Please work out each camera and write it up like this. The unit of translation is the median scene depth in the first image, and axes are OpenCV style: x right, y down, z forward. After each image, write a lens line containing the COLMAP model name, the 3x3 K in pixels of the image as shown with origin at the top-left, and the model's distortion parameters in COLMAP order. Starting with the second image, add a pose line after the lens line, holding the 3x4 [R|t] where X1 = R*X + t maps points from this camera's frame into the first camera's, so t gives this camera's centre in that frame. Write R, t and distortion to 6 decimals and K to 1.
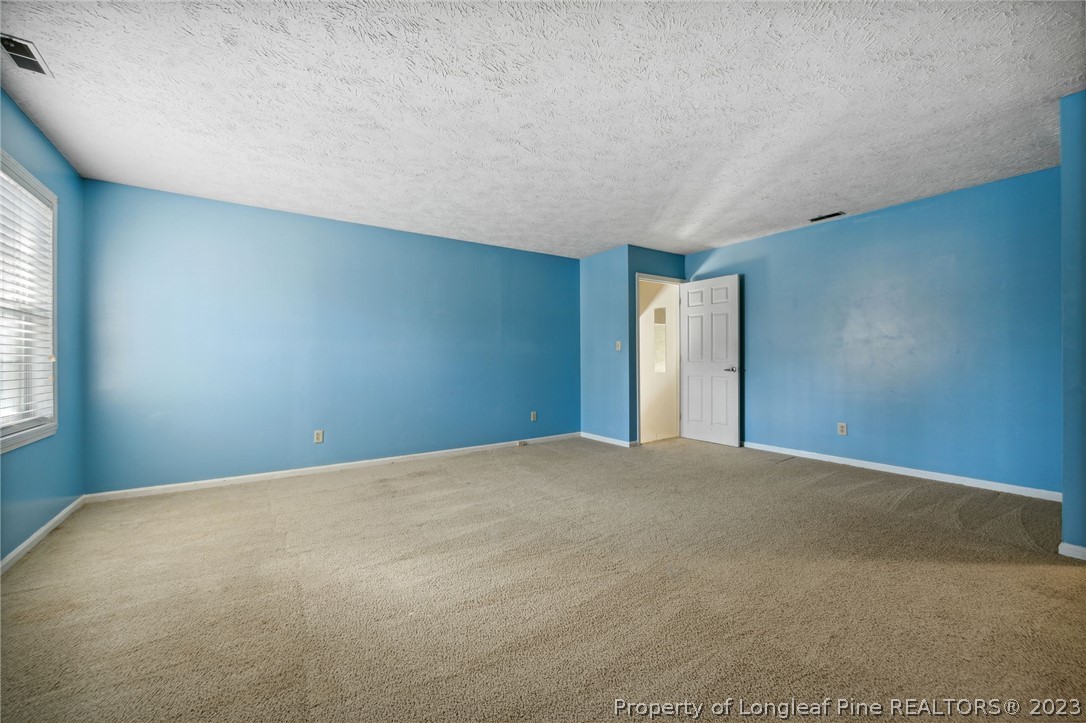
lens RADIAL K [[438.0, 0, 544.9], [0, 438.0, 358.9], [0, 0, 1]] dist [-0.000614, -0.000019]
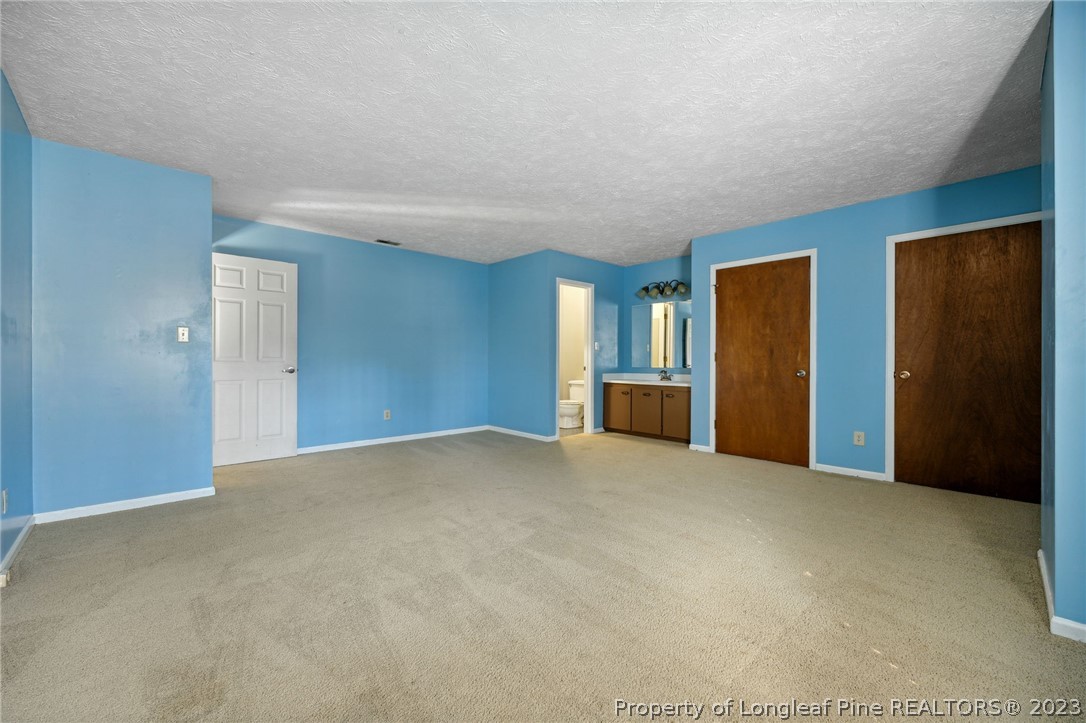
lens RADIAL K [[438.0, 0, 544.8], [0, 438.0, 361.4], [0, 0, 1]] dist [-0.000614, -0.000019]
pose [[-0.161182, -0.000199, 0.986925, -0.600179], [-0.000603, 1.000000, 0.000103, 0.006667], [-0.986925, -0.000578, -0.161182, 0.725402]]
